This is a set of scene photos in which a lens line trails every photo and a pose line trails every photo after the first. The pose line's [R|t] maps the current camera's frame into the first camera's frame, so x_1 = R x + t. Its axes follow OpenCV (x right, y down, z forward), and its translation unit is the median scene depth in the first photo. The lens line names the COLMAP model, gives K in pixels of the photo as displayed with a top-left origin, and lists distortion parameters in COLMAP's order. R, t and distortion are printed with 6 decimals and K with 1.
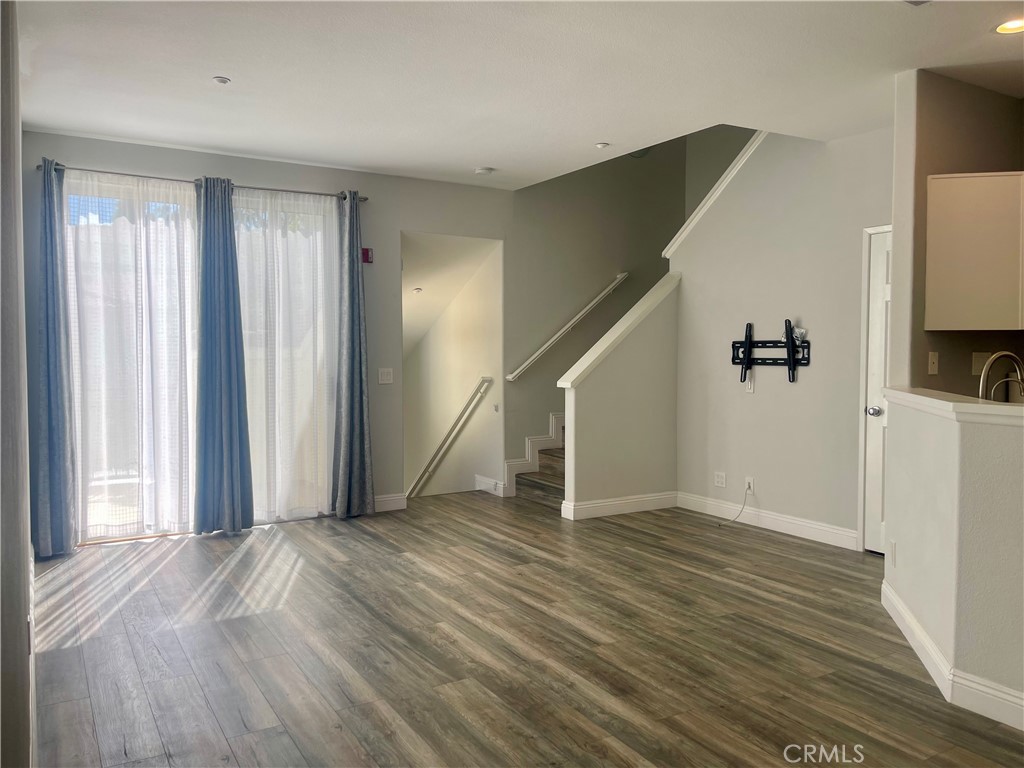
lens RADIAL K [[782.2, 0, 512.6], [0, 782.2, 384.4], [0, 0, 1]] dist [0.008194, -0.012295]
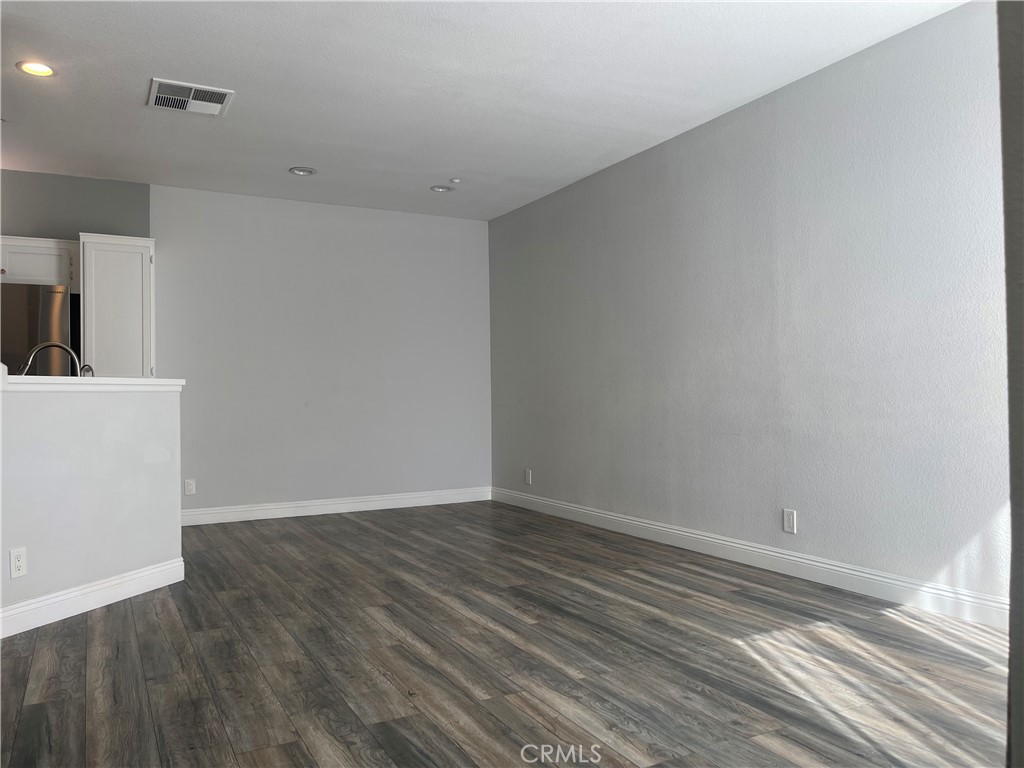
lens RADIAL K [[782.2, 0, 512.8], [0, 782.2, 385.5], [0, 0, 1]] dist [0.008194, -0.012295]
pose [[-0.998389, 0.011345, 0.055596, -0.109016], [0.013186, 0.999373, 0.032850, -0.003563], [-0.055188, 0.033530, -0.997913, 1.702596]]
